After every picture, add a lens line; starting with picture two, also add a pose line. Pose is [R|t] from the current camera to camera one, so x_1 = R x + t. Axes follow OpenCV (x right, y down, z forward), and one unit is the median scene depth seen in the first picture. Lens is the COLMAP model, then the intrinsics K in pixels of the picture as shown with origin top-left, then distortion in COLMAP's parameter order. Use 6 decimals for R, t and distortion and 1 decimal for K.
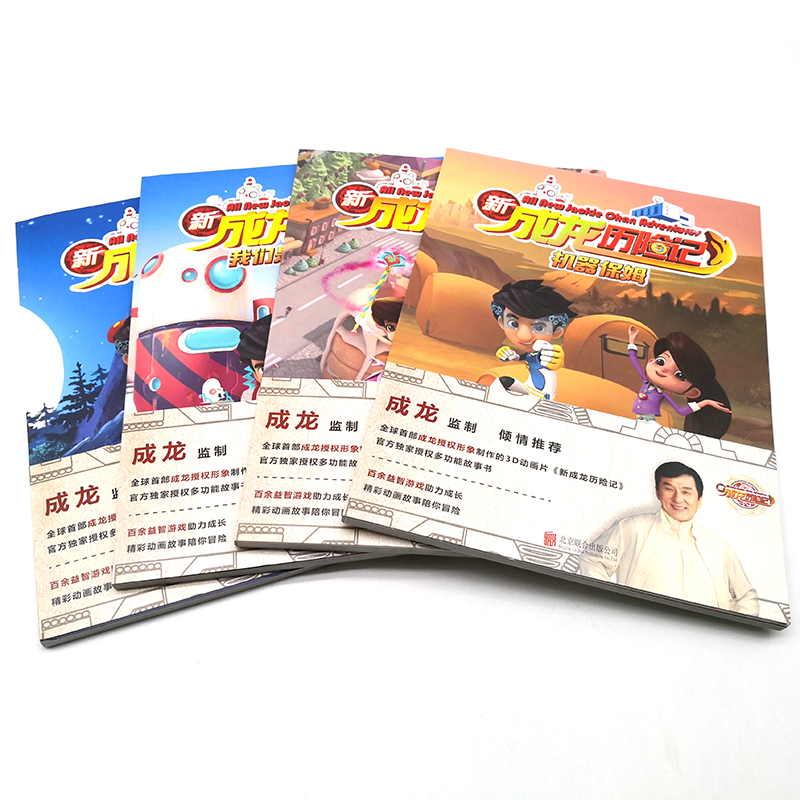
lens RADIAL K [[892.6, 0, 446.5], [0, 892.6, 401.6], [0, 0, 1]] dist [0.140749, -0.008394]
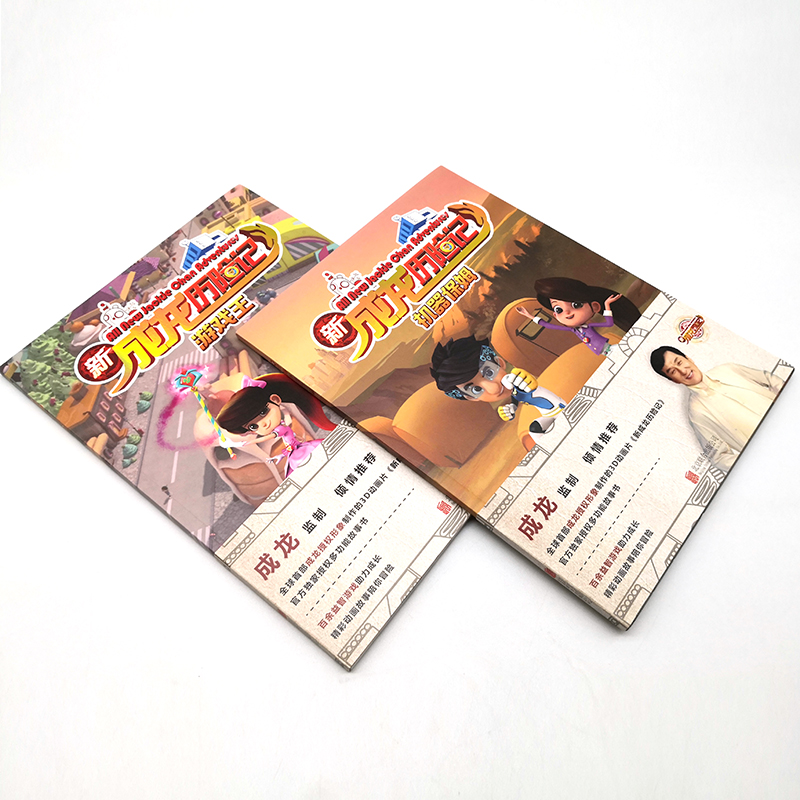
lens RADIAL K [[792.9, 0, 399.6], [0, 792.9, 383.9], [0, 0, 1]] dist [-0.060714, 0.004583]
pose [[0.474482, -0.758336, 0.446982, -0.368760], [0.729953, 0.622754, 0.281684, -0.418070], [-0.491972, 0.192622, 0.849035, 0.304902]]
